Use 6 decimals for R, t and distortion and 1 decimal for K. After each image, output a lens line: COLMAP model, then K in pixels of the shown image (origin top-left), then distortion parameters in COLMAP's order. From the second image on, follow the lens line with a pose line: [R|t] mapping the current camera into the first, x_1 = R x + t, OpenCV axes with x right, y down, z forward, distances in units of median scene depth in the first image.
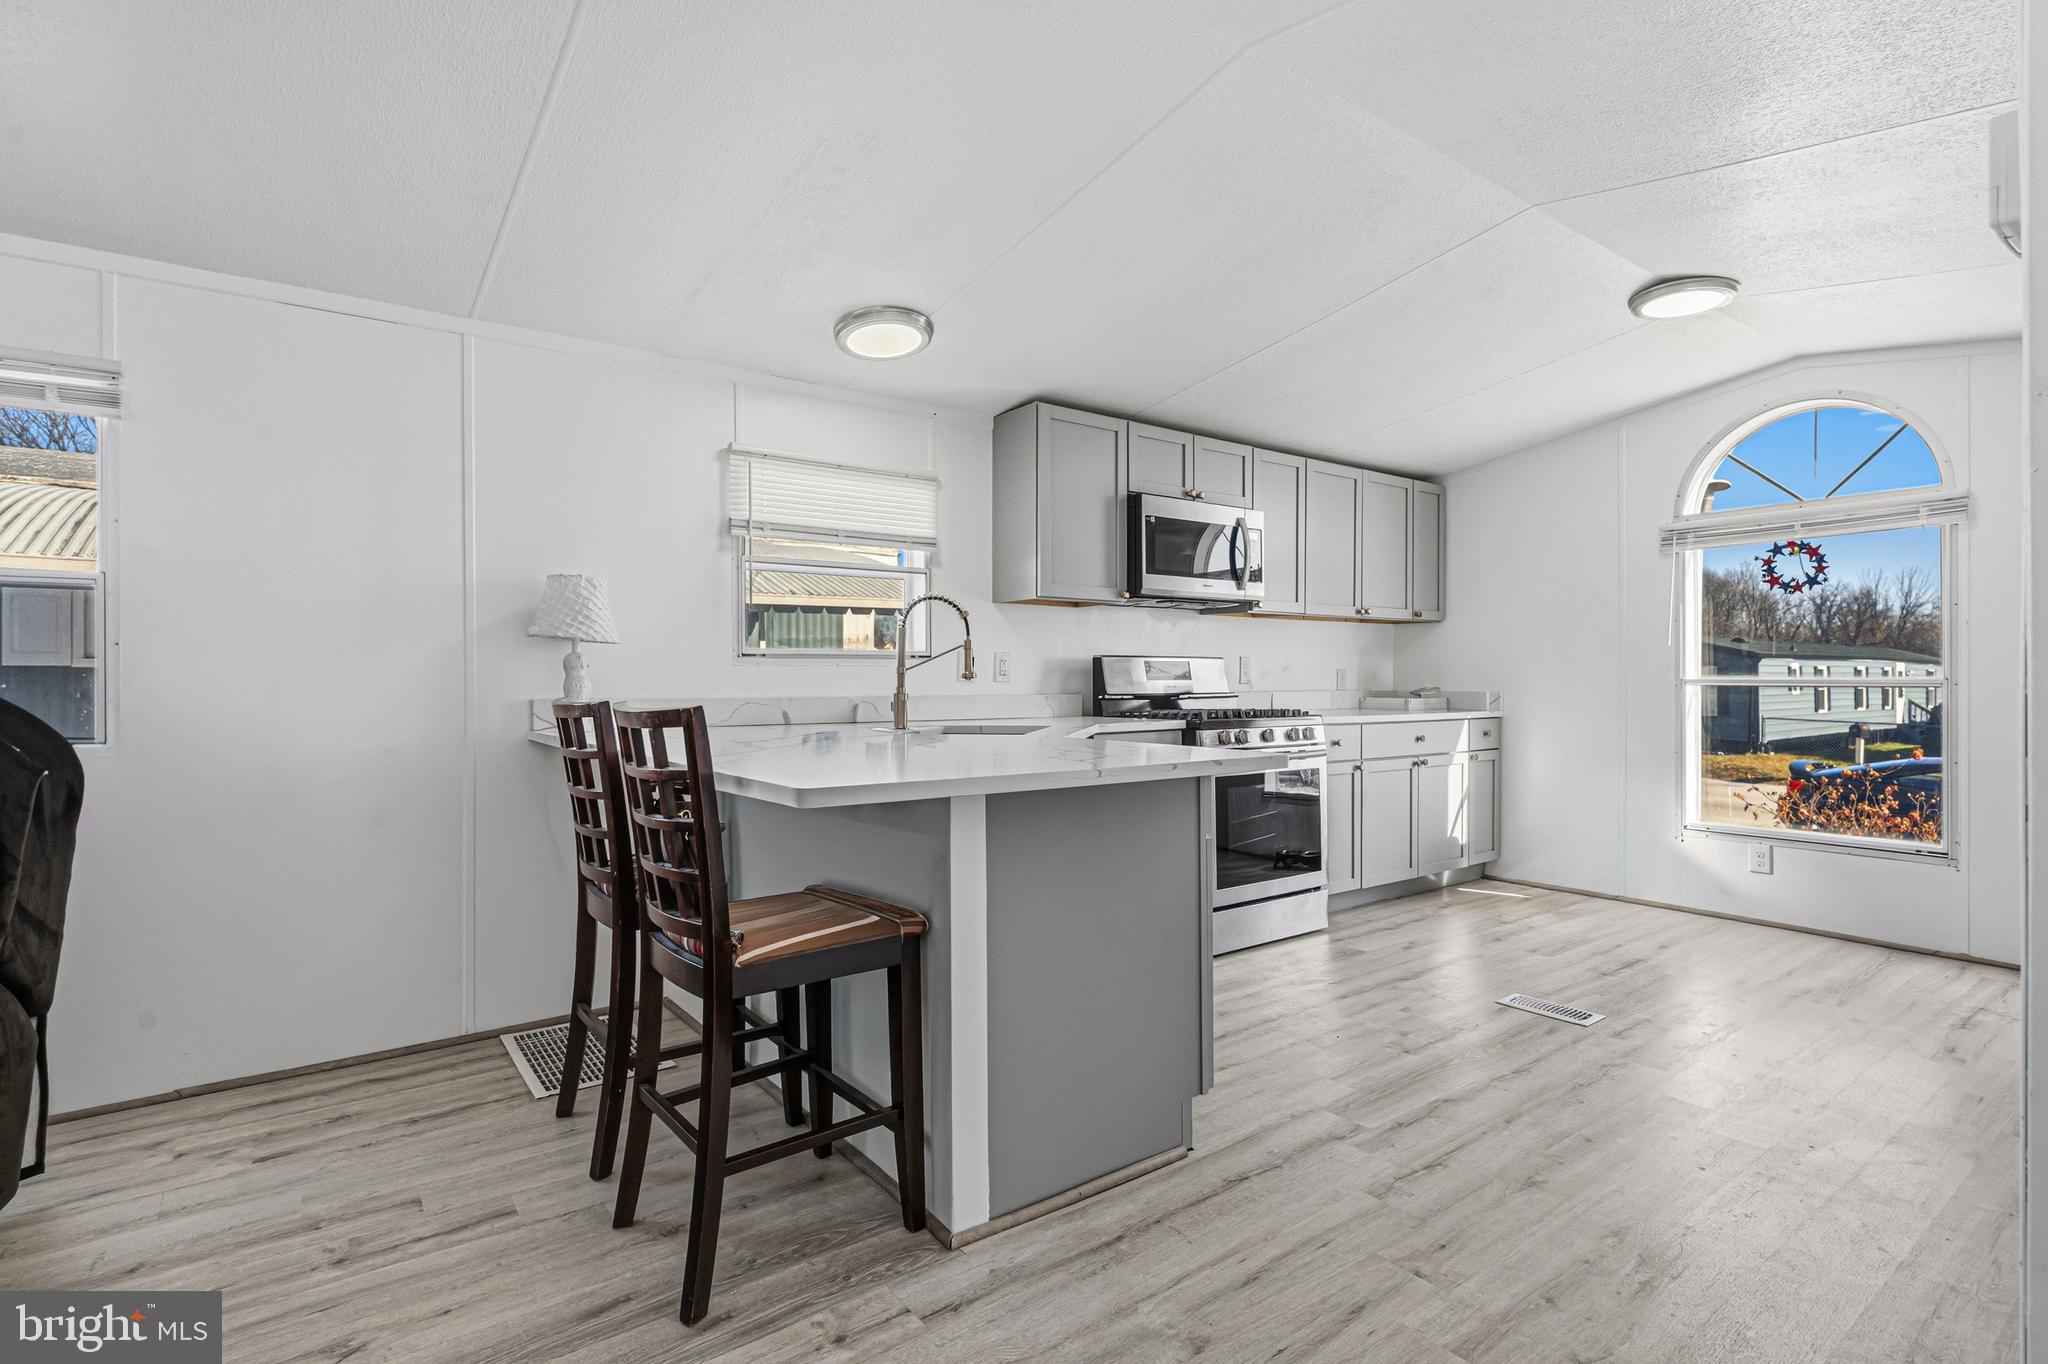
lens RADIAL K [[1000.8, 0, 1022.7], [0, 1000.8, 674.6], [0, 0, 1]] dist [0.000626, -0.000218]
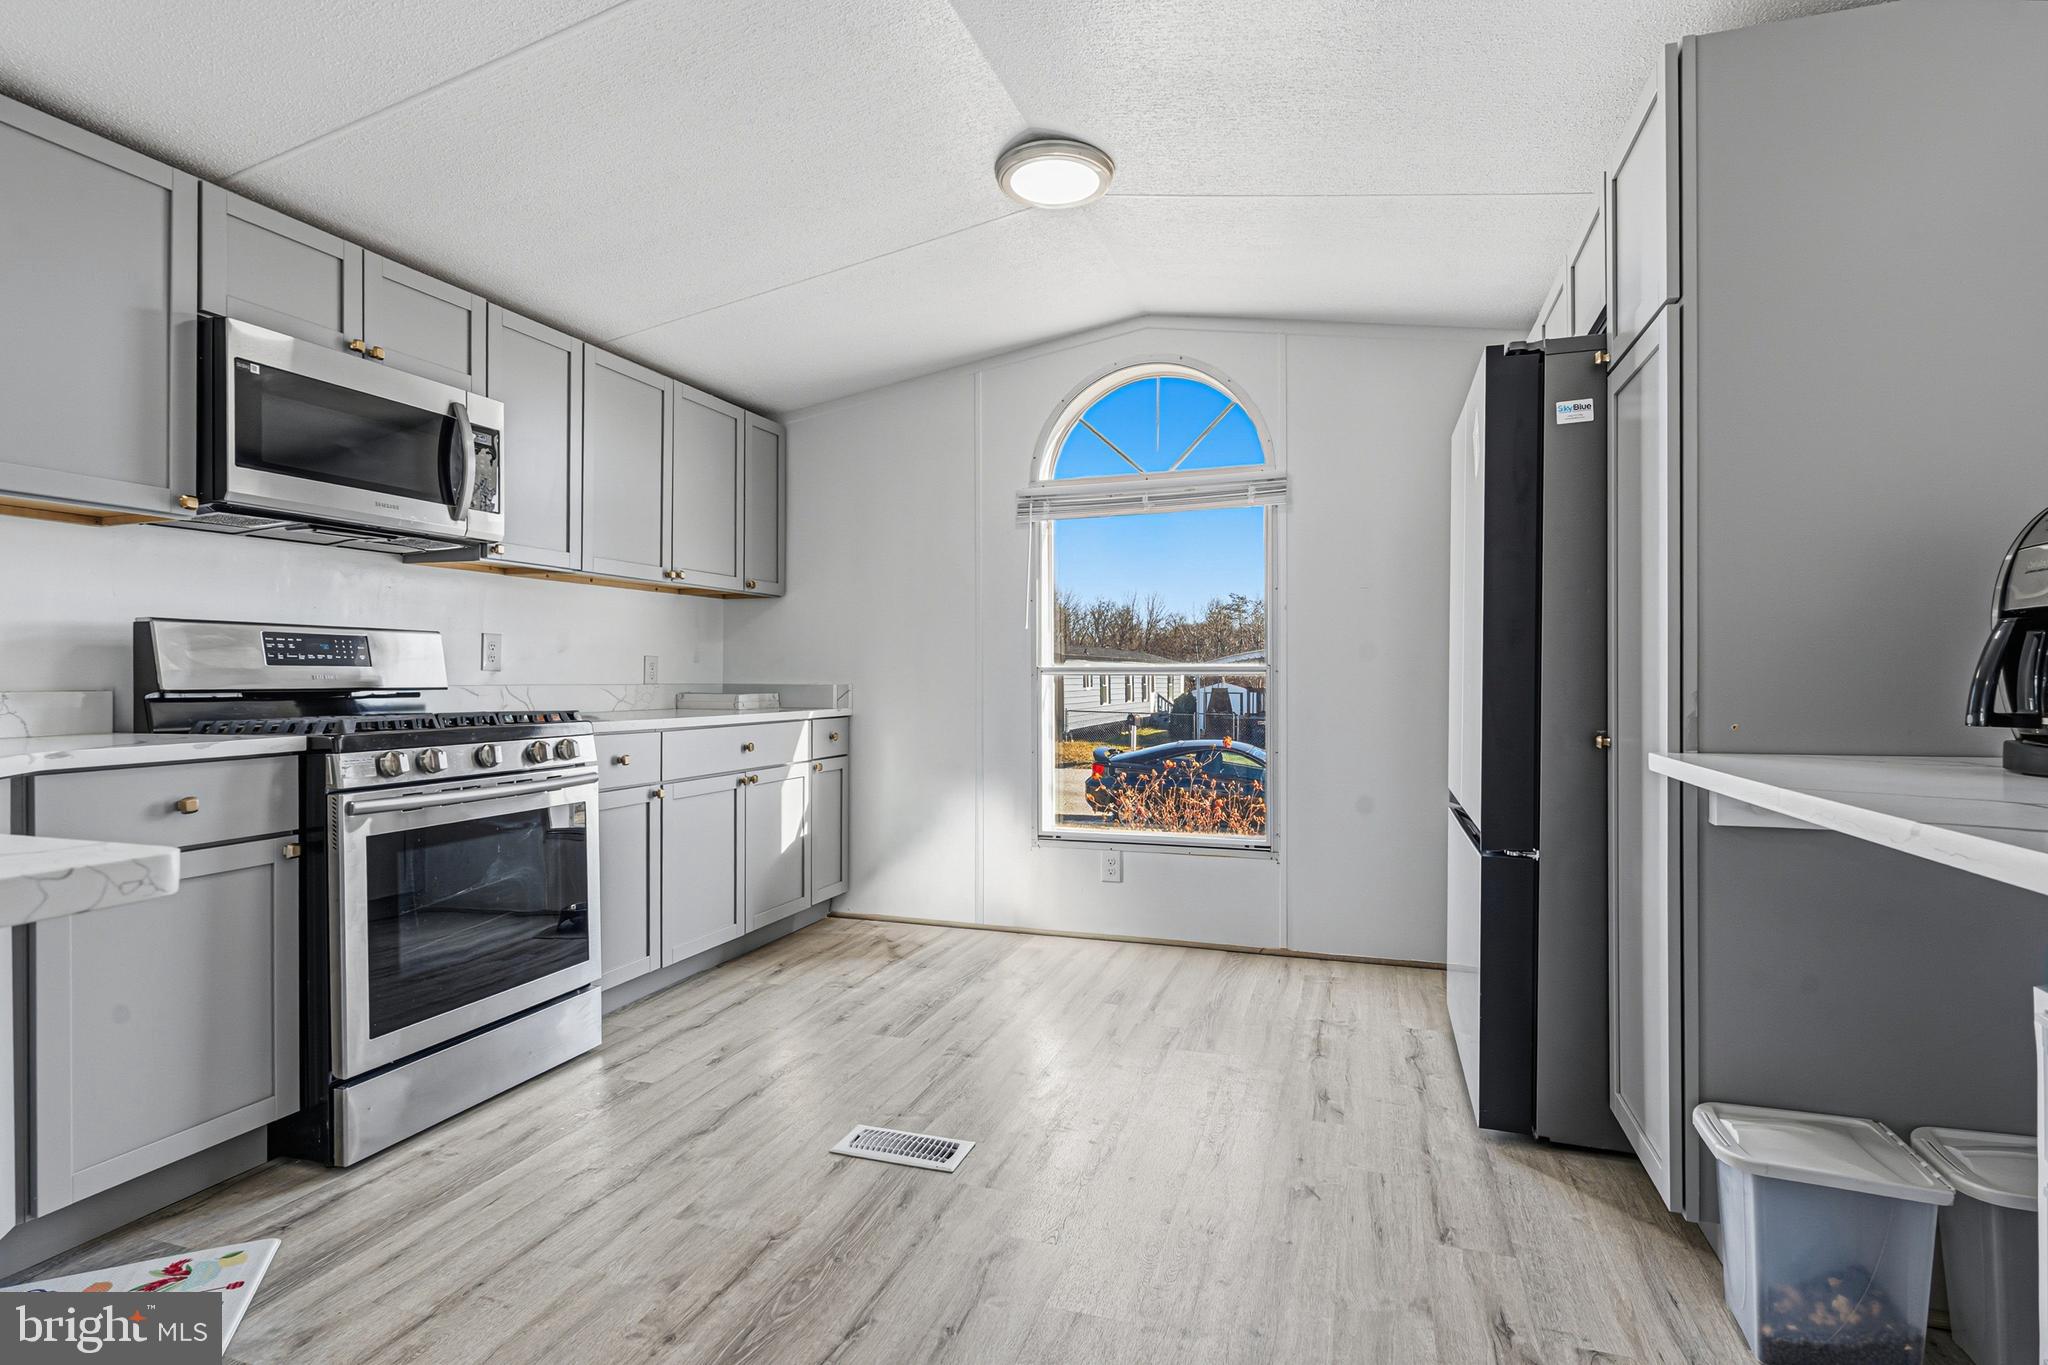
lens RADIAL K [[1000.8, 0, 1022.7], [0, 1000.8, 675.1], [0, 0, 1]] dist [0.000626, -0.000218]
pose [[0.823446, -0.000490, 0.567394, 0.159219], [0.001132, 0.999999, -0.000780, 0.012272], [-0.567393, 0.001285, 0.823446, 0.302255]]
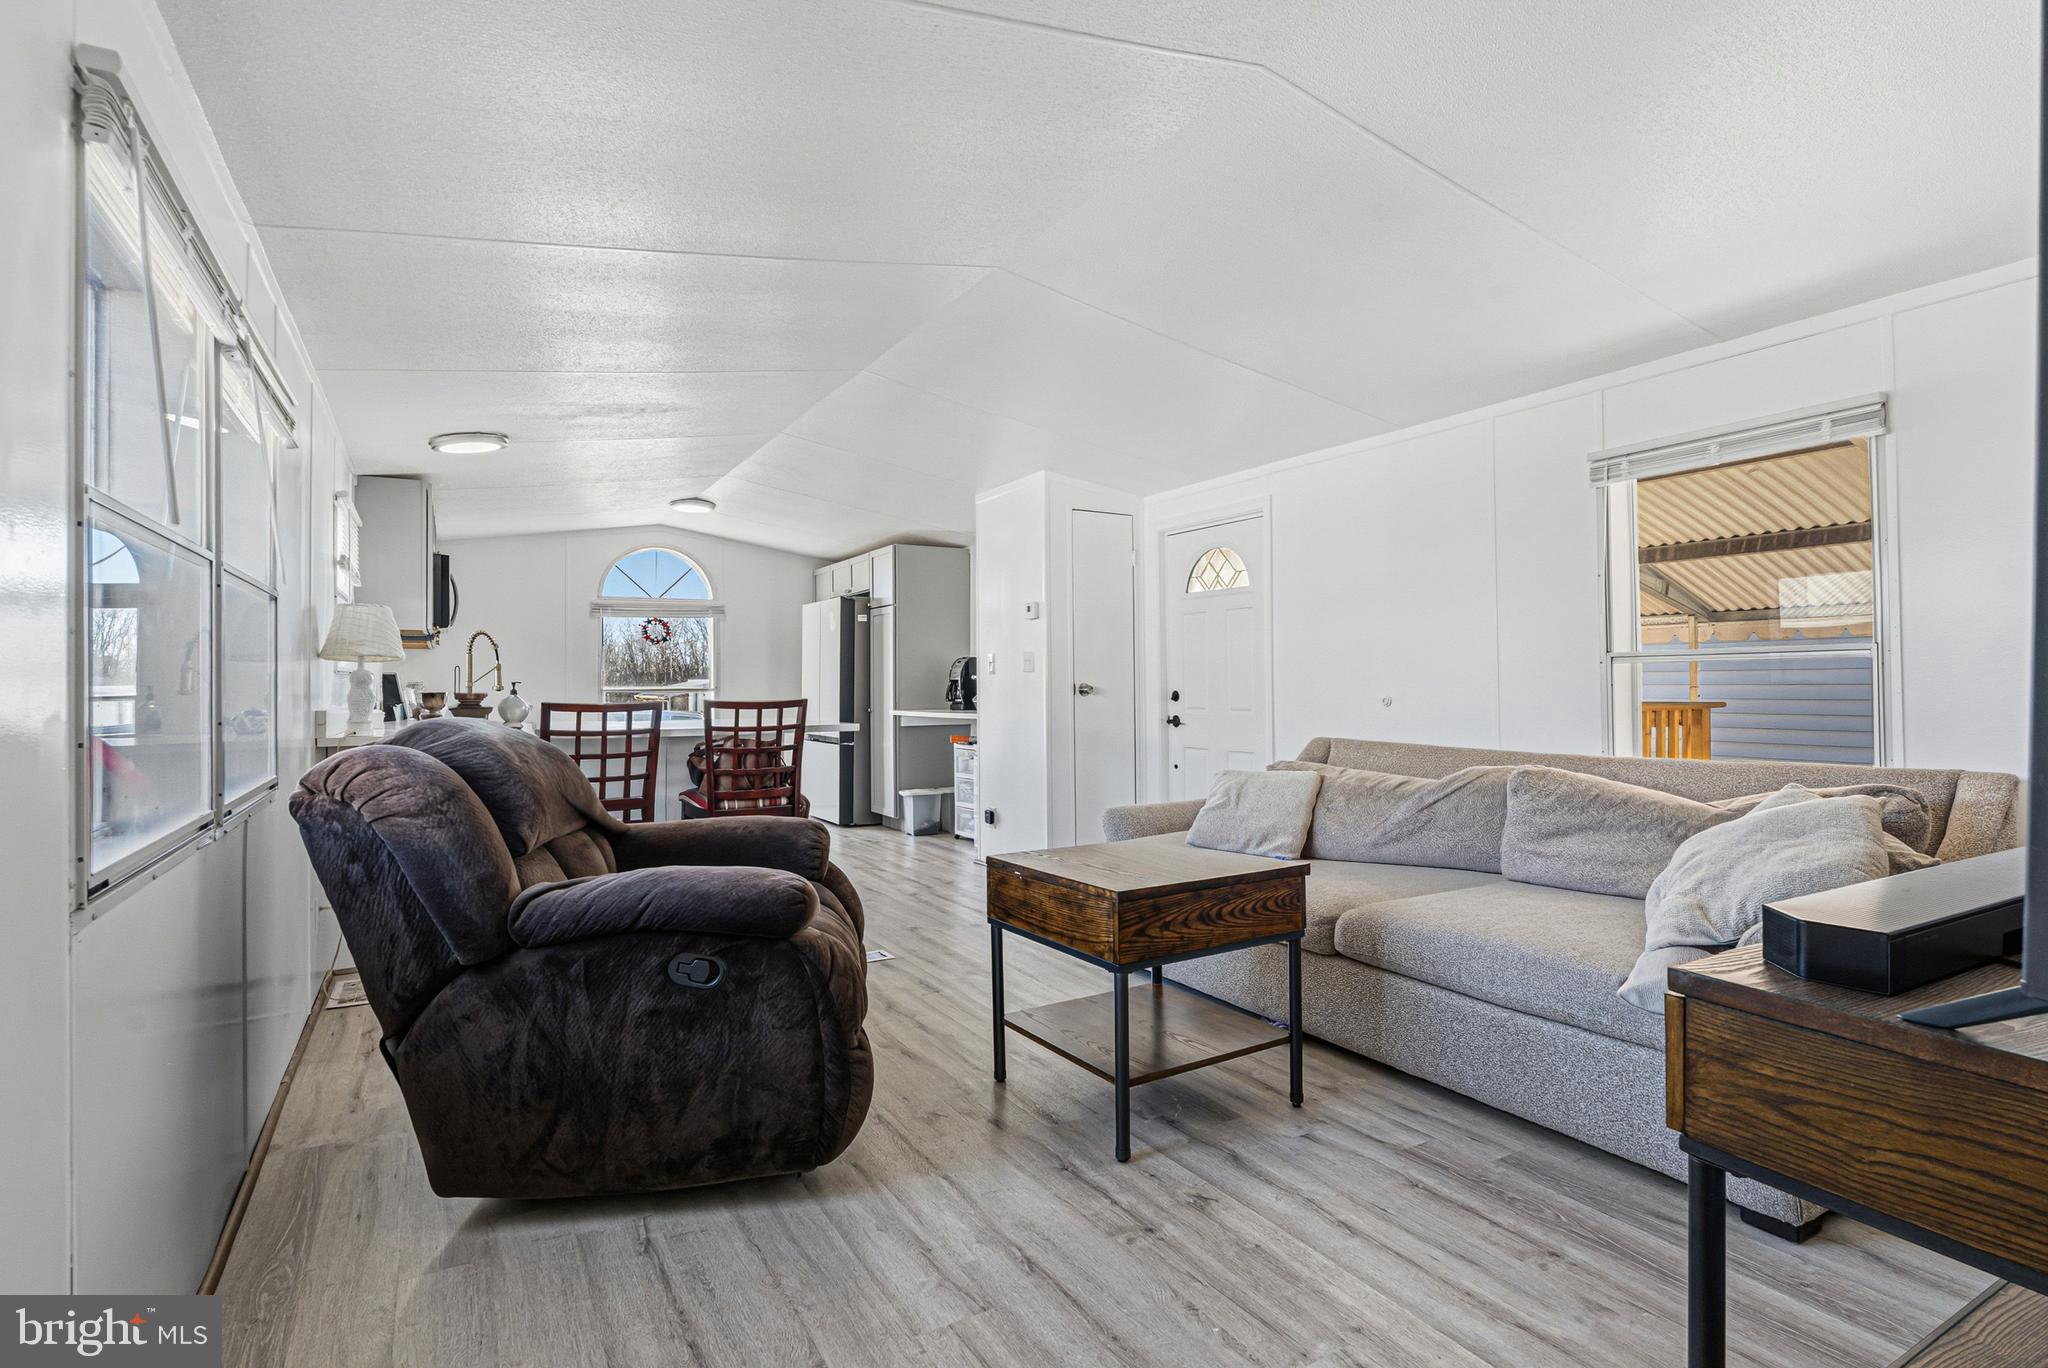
lens RADIAL K [[1008.9, 0, 1024.0], [0, 1008.9, 684.0], [0, 0, 1]] dist [0.024631, 0.000172]
pose [[0.109066, -0.000574, 0.994034, -1.090065], [0.007311, 0.999973, -0.000225, 0.000069], [-0.994008, 0.007291, 0.109068, 0.075364]]
